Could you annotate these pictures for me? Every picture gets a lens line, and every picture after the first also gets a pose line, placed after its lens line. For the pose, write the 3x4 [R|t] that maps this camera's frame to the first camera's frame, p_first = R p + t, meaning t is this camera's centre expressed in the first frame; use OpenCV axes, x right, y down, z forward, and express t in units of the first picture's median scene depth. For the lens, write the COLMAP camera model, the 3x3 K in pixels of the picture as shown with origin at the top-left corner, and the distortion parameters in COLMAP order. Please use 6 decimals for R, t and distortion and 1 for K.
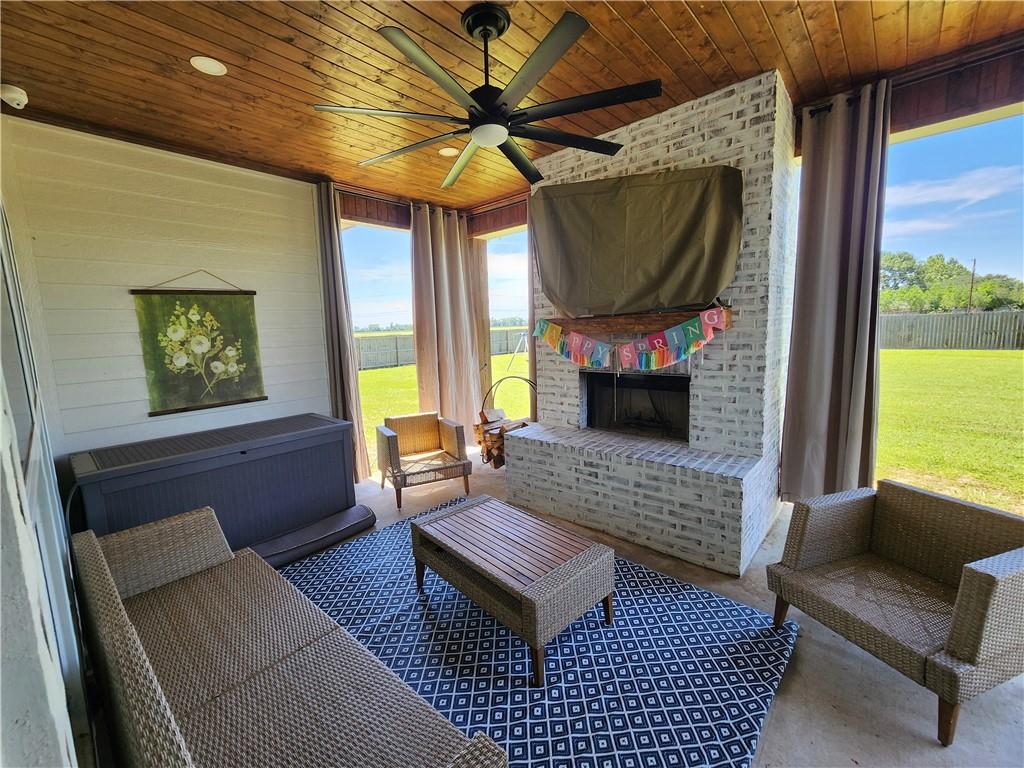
lens RADIAL K [[421.2, 0, 499.1], [0, 421.2, 384.5], [0, 0, 1]] dist [-0.003182, 0.000100]
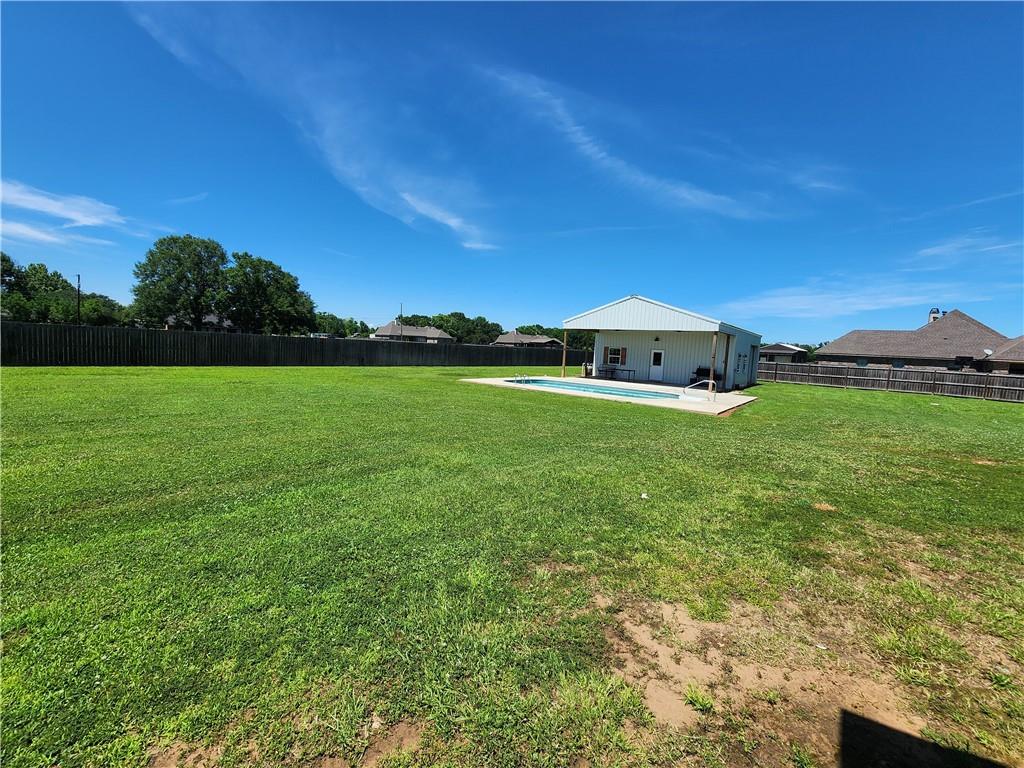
lens RADIAL K [[421.2, 0, 500.9], [0, 421.2, 377.2], [0, 0, 1]] dist [-0.003182, 0.000100]
pose [[-0.053124, -0.036434, 0.997923, 1.278254], [0.085312, 0.995515, 0.040888, -0.169374], [-0.994937, 0.087307, -0.049778, 1.212785]]
